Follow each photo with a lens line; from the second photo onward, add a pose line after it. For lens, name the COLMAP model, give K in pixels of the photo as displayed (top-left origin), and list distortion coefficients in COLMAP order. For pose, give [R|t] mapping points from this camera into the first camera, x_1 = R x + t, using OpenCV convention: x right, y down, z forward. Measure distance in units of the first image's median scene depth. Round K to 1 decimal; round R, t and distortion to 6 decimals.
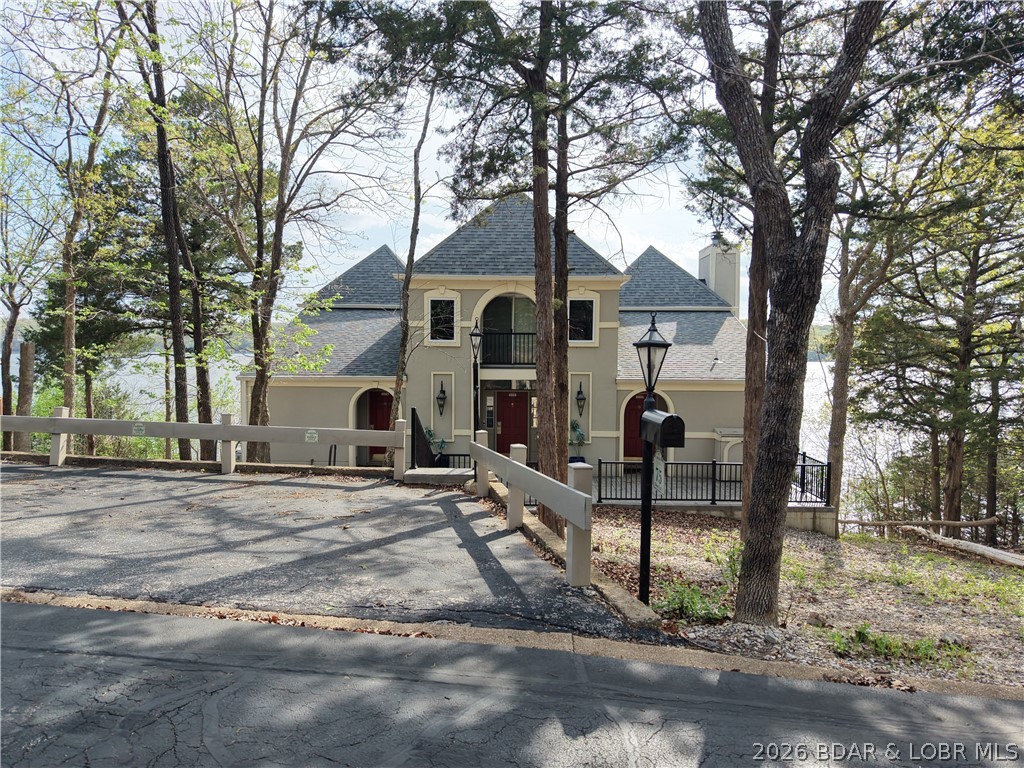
lens RADIAL K [[692.1, 0, 511.5], [0, 692.1, 389.8], [0, 0, 1]] dist [0.008651, -0.007345]
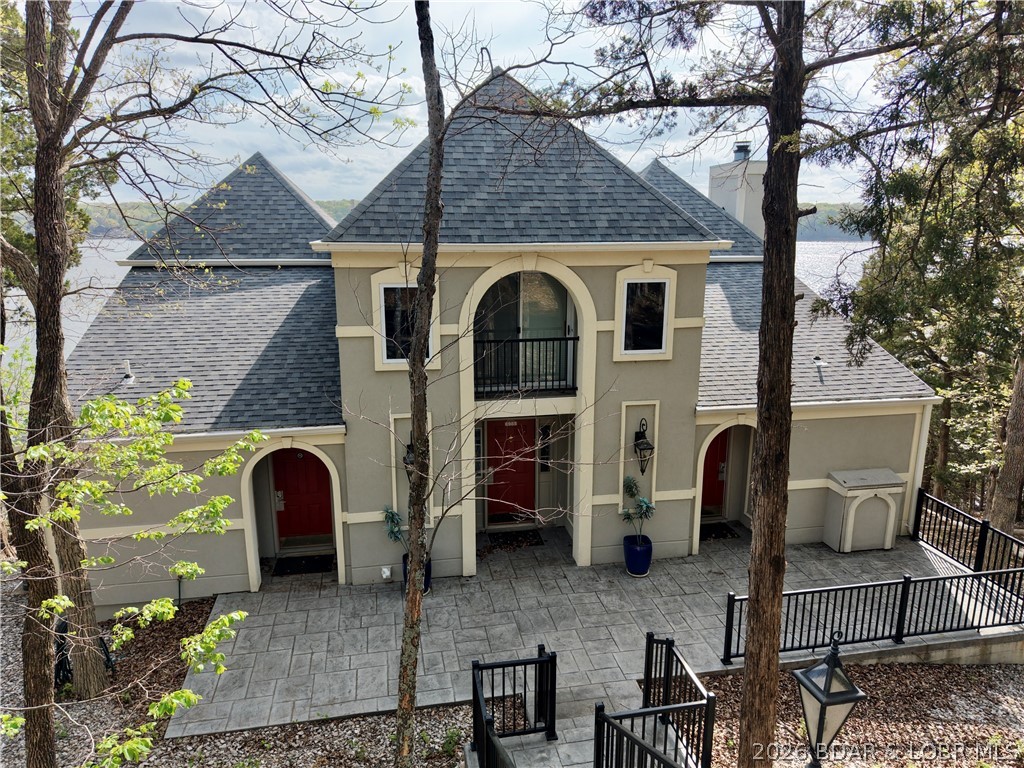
lens RADIAL K [[692.1, 0, 513.8], [0, 692.1, 375.9], [0, 0, 1]] dist [0.008651, -0.007345]
pose [[0.978214, -0.049780, 0.201540, -0.130278], [0.018058, 0.987548, 0.156276, -0.144720], [-0.206810, -0.149232, 0.966933, 0.441539]]
